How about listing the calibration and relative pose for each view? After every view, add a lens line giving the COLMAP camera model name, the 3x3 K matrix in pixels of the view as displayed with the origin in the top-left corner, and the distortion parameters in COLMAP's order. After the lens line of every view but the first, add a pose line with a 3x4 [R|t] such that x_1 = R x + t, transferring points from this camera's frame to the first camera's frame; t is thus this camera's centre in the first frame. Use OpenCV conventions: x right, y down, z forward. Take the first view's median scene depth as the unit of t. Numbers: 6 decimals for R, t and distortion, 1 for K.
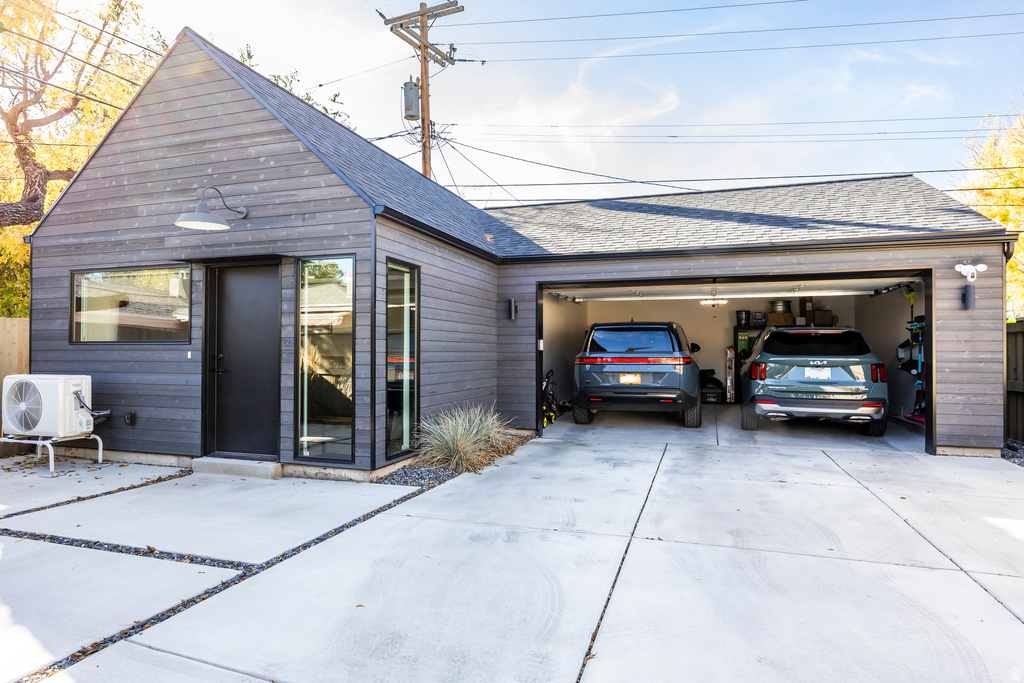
lens RADIAL K [[542.3, 0, 551.0], [0, 542.3, 342.9], [0, 0, 1]] dist [-0.007241, -0.001713]
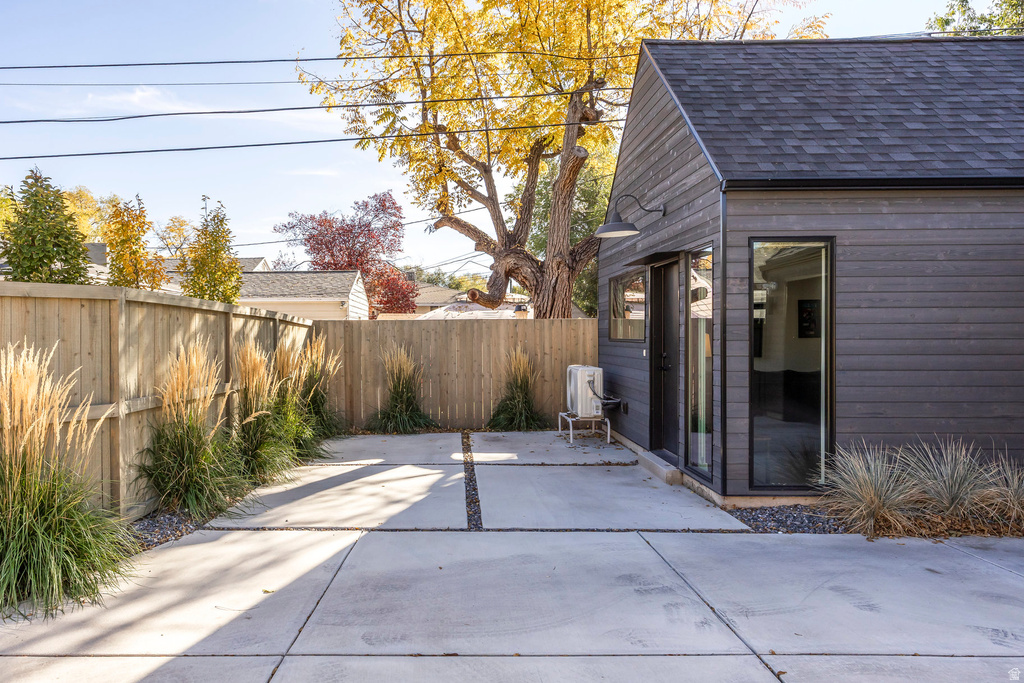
lens RADIAL K [[655.8, 0, 410.1], [0, 655.8, 338.2], [0, 0, 1]] dist [-0.007317, -0.001906]
pose [[0.273290, -0.001751, -0.961930, 0.438971], [0.018736, 0.999818, 0.003503, -0.019416], [0.961749, -0.018980, 0.273273, 0.214853]]
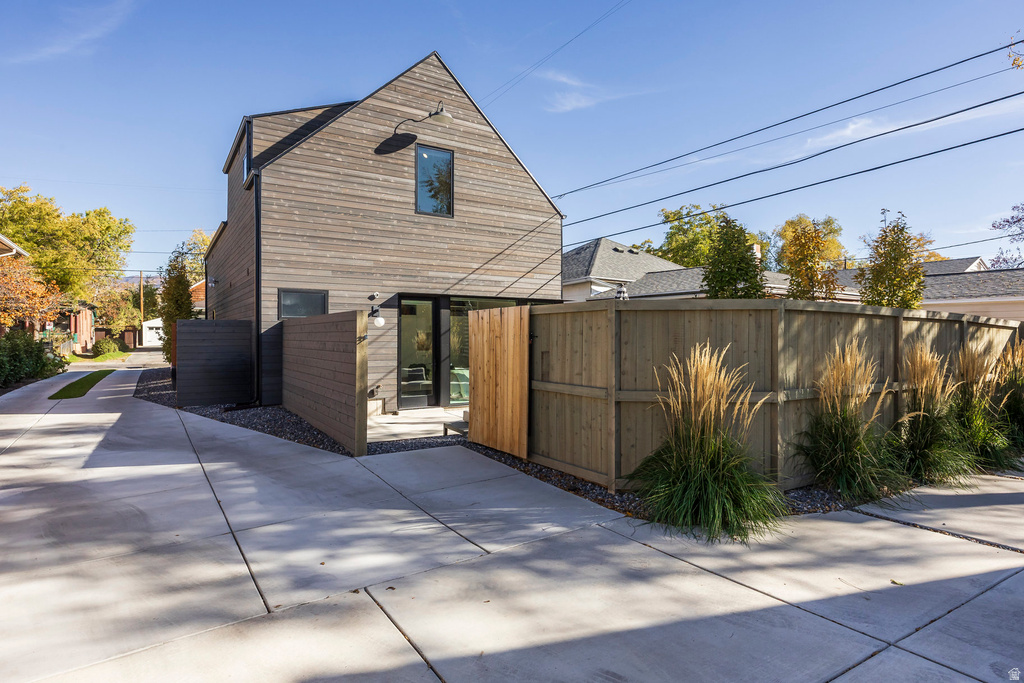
lens RADIAL K [[543.6, 0, 555.9], [0, 543.6, 334.2], [0, 0, 1]] dist [-0.001587, -0.000924]
pose [[-0.584286, -0.007779, -0.811511, 0.444655], [0.006095, 0.999884, -0.013974, -0.022095], [0.811525, -0.013111, -0.584171, 0.284999]]
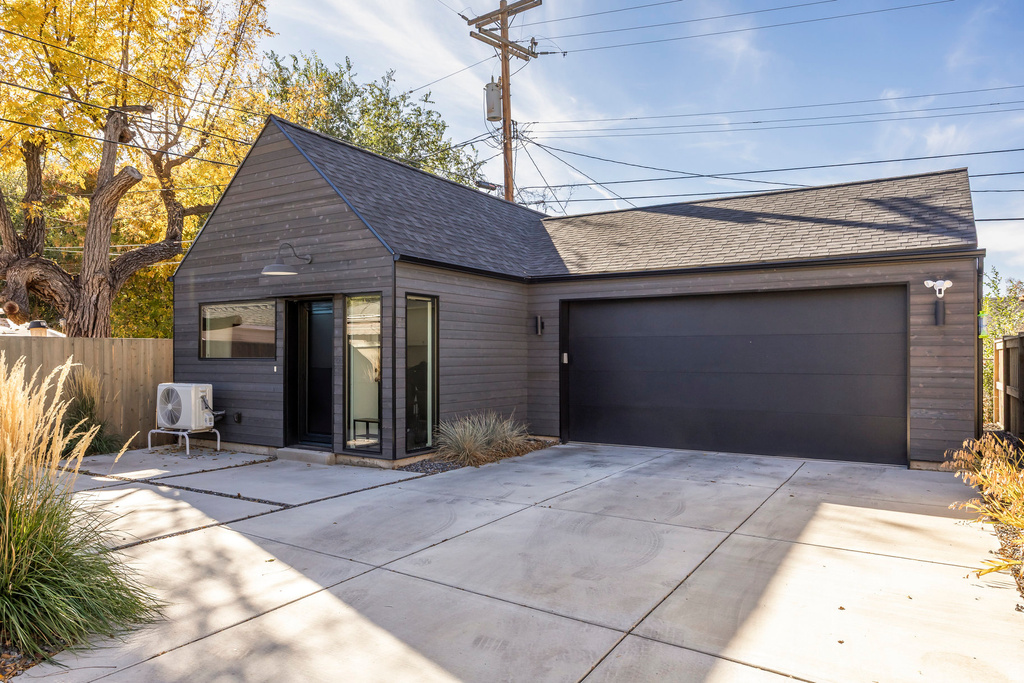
lens RADIAL K [[635.7, 0, 514.9], [0, 635.7, 345.8], [0, 0, 1]] dist [-0.015668, 0.003893]
pose [[0.962983, -0.009227, -0.269404, 0.300058], [0.009108, 0.999957, -0.001690, -0.025980], [0.269408, -0.000826, 0.963026, -0.315841]]
